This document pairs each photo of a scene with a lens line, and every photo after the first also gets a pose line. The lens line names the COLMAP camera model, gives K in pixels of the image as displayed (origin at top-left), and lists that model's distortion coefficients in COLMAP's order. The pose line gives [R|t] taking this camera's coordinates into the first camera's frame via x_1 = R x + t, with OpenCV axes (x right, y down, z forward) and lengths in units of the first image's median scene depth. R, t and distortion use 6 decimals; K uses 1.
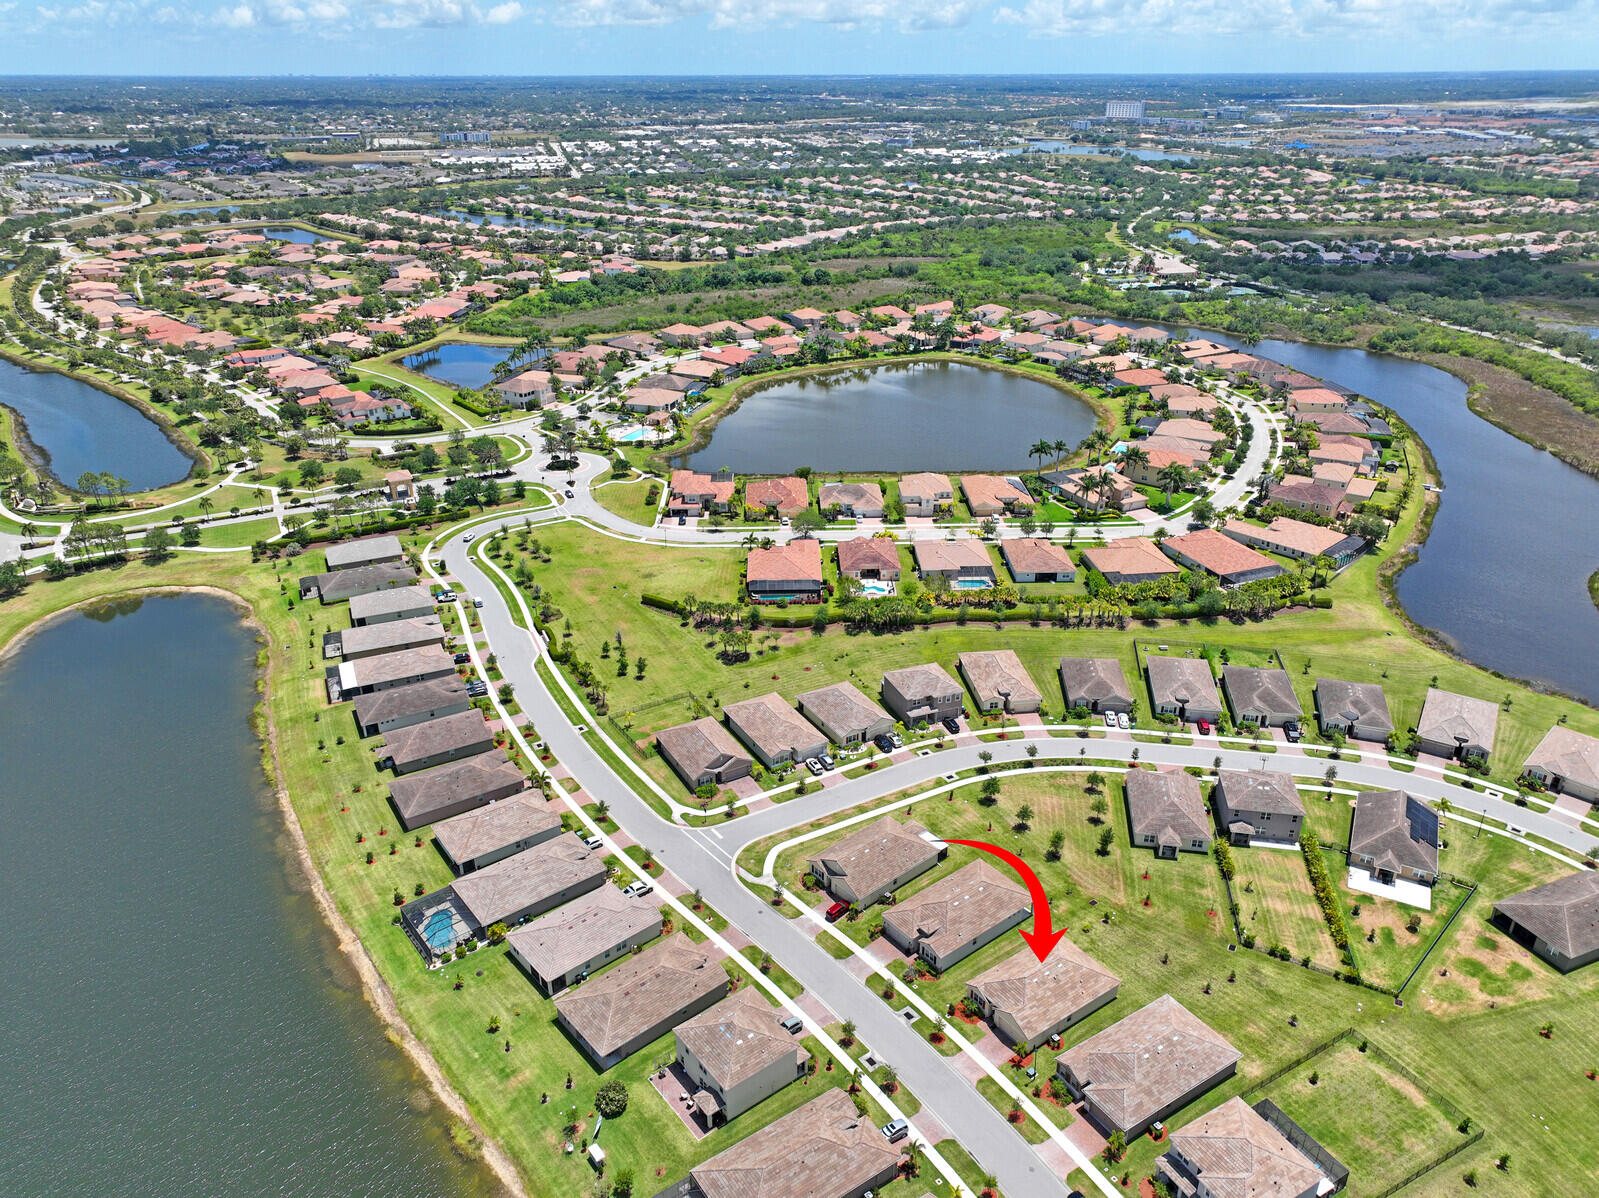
lens RADIAL K [[1128.1, 0, 805.1], [0, 1128.1, 598.2], [0, 0, 1]] dist [0.001722, 0.014451]
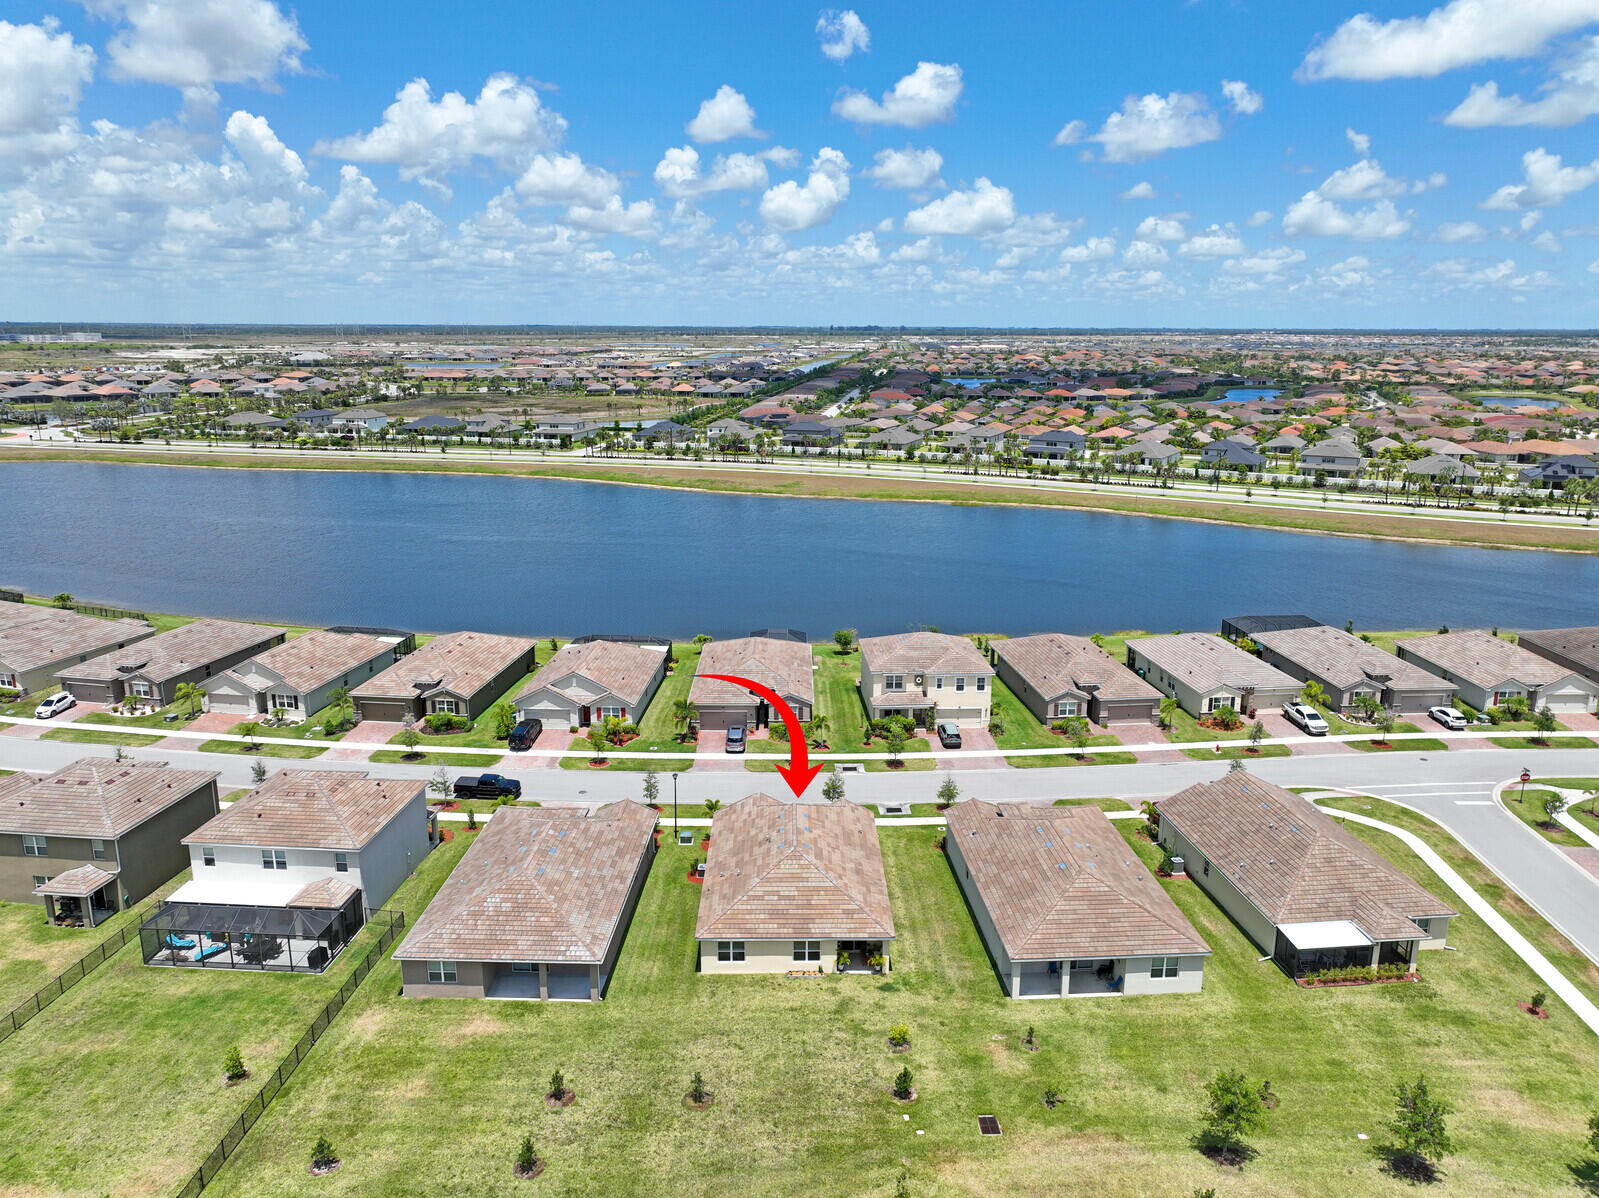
lens RADIAL K [[1128.1, 0, 802.2], [0, 1128.1, 594.5], [0, 0, 1]] dist [0.001722, 0.014451]
pose [[-0.564150, 0.187243, -0.804161, 0.557903], [-0.355663, 0.823847, 0.441339, 0.018389], [0.745143, 0.534991, -0.398178, 1.077839]]
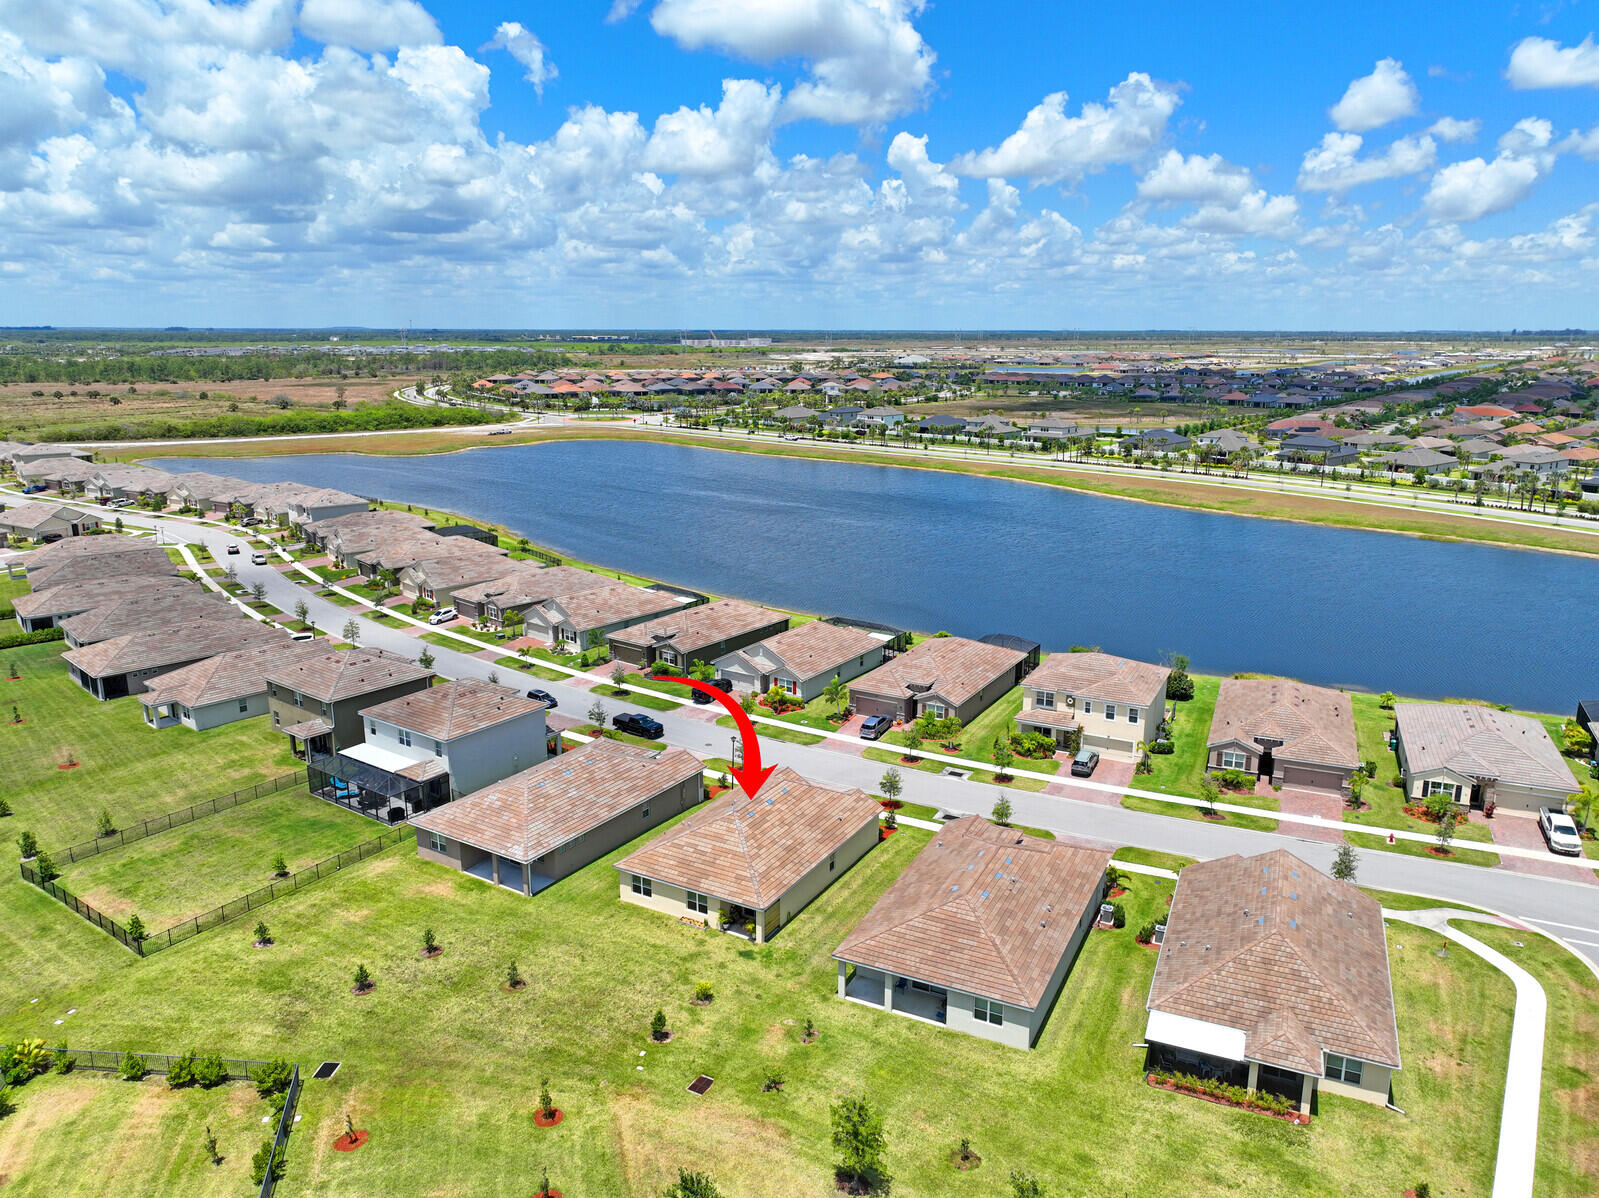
lens RADIAL K [[1128.1, 0, 802.3], [0, 1128.1, 606.1], [0, 0, 1]] dist [0.001722, 0.014451]
pose [[-0.905438, 0.096944, -0.413261, 0.380115], [-0.184489, 0.786935, 0.588809, -0.058295], [0.382291, 0.609372, -0.694636, 1.244106]]
